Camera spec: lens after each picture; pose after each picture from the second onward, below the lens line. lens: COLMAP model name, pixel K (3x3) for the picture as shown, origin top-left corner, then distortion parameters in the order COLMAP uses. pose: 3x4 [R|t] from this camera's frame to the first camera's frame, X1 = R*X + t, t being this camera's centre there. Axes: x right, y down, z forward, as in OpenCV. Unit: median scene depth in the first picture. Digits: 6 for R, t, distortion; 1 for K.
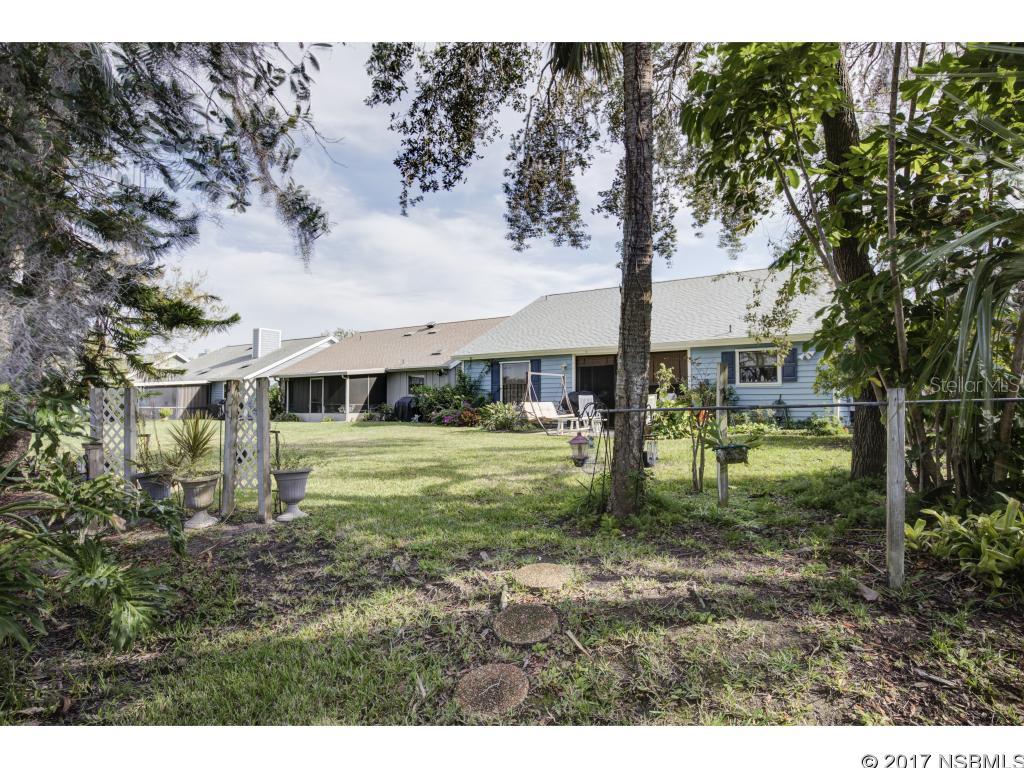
lens RADIAL K [[607.0, 0, 512.3], [0, 607.0, 386.7], [0, 0, 1]] dist [0.000484, -0.000010]
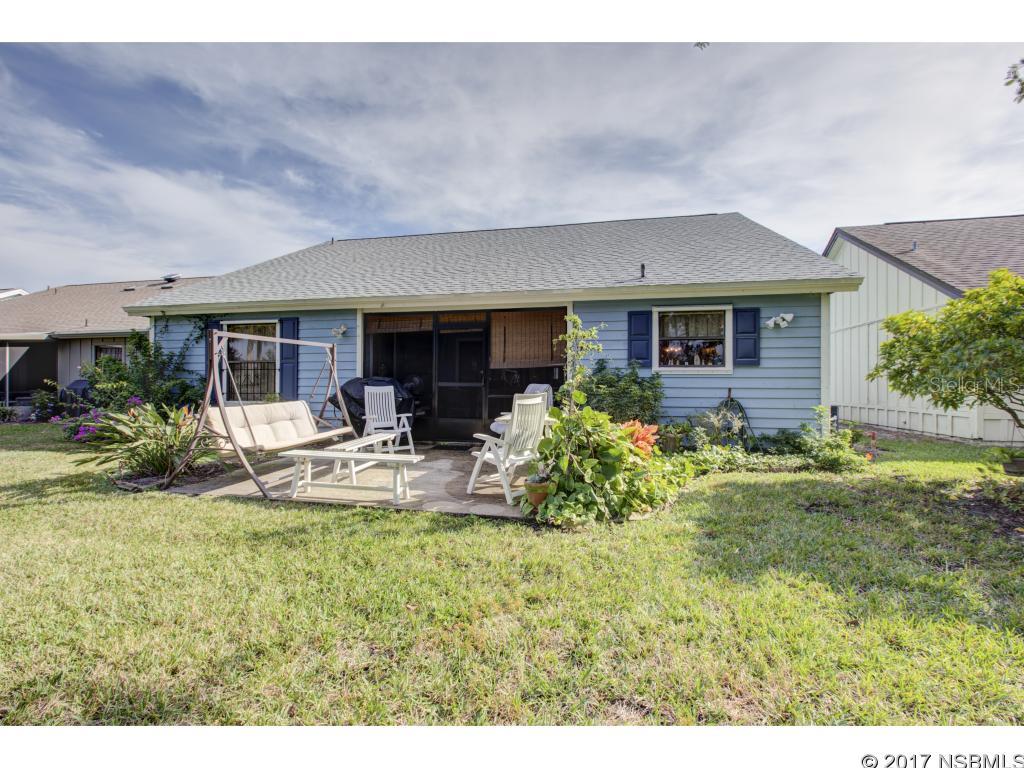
lens RADIAL K [[462.6, 0, 511.2], [0, 462.6, 377.8], [0, 0, 1]] dist [0.000027, 0.000006]
pose [[0.933904, 0.004886, 0.357492, 0.086913], [-0.014735, 0.999583, 0.024831, -0.004535], [-0.357221, -0.028457, 0.933586, 0.609161]]
